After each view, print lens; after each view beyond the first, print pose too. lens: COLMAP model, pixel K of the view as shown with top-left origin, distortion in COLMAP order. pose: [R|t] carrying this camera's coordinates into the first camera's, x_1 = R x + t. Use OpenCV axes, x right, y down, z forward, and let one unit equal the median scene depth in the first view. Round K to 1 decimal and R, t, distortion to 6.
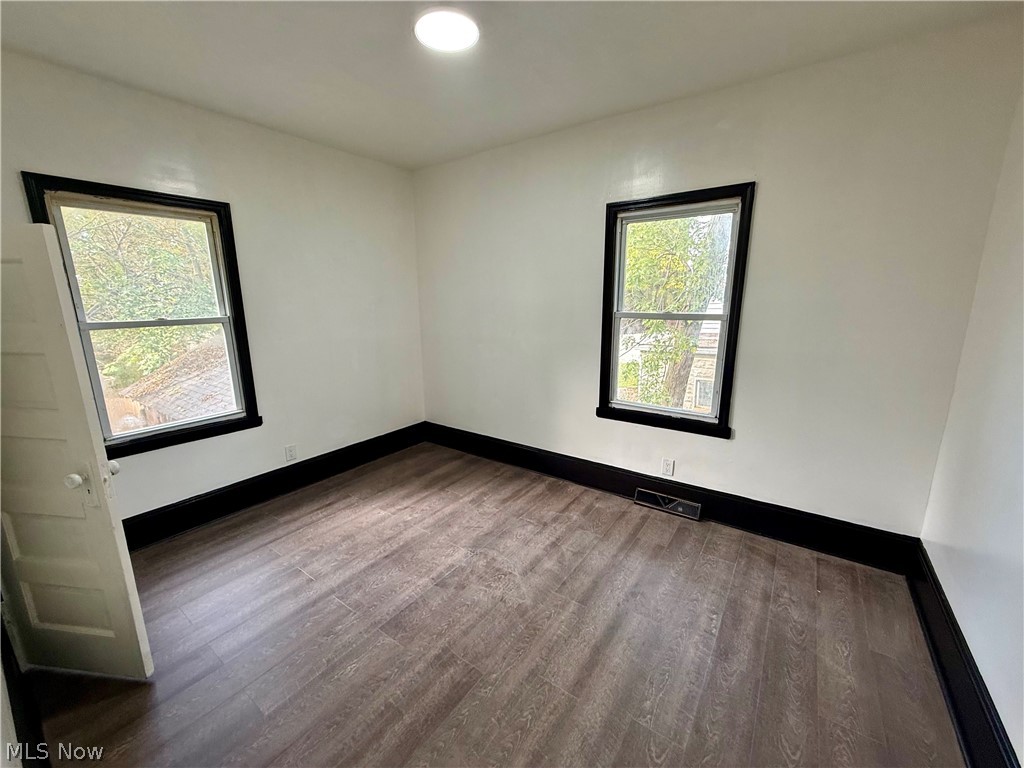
lens RADIAL K [[408.0, 0, 508.2], [0, 408.0, 385.0], [0, 0, 1]] dist [0.000471, -0.000074]
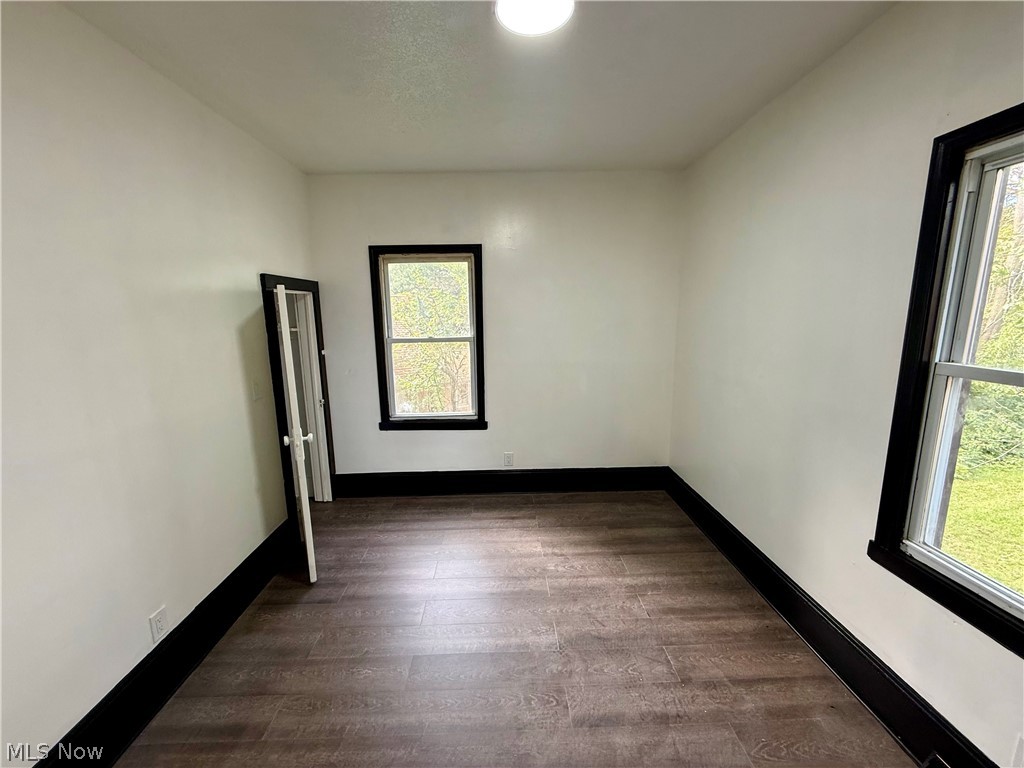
lens RADIAL K [[408.0, 0, 508.2], [0, 408.0, 385.0], [0, 0, 1]] dist [0.000471, -0.000074]
pose [[0.604407, 0.137870, -0.784655, 0.370829], [-0.158876, 0.985987, 0.050867, -0.107364], [0.780673, 0.093919, 0.617842, 0.353175]]
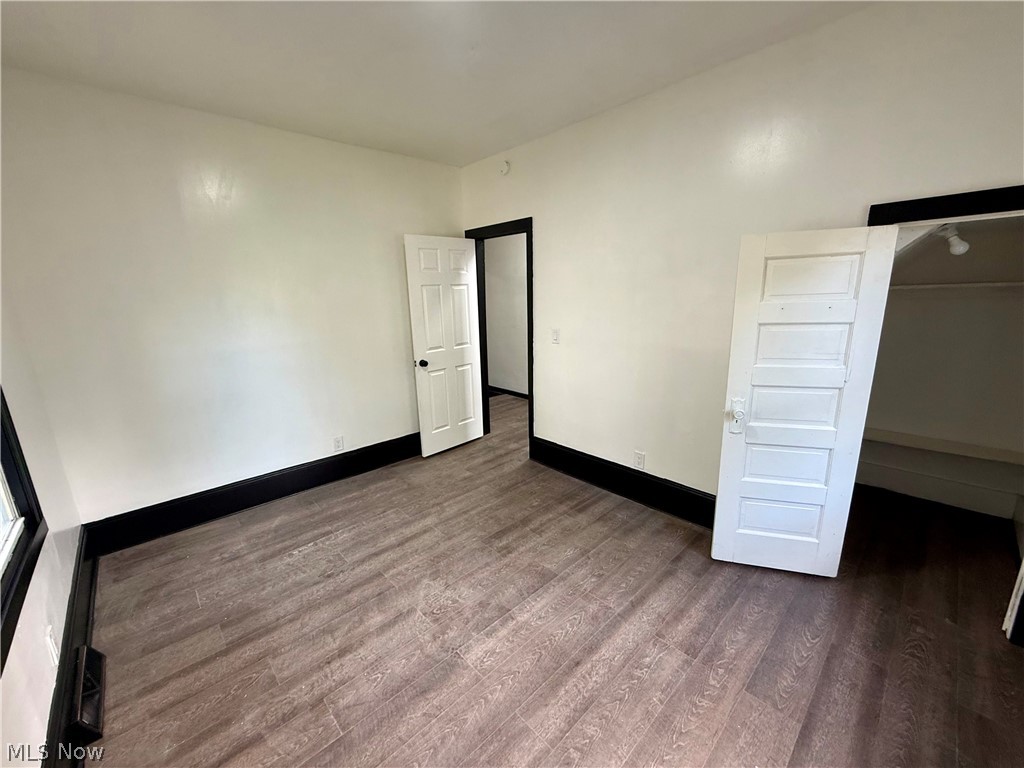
lens RADIAL K [[408.0, 0, 508.2], [0, 408.0, 385.0], [0, 0, 1]] dist [0.000471, -0.000074]
pose [[-0.980468, -0.008943, 0.196475, -0.285609], [0.076587, 0.902755, 0.423283, -0.285872], [-0.181155, 0.430063, -0.884437, 1.300334]]
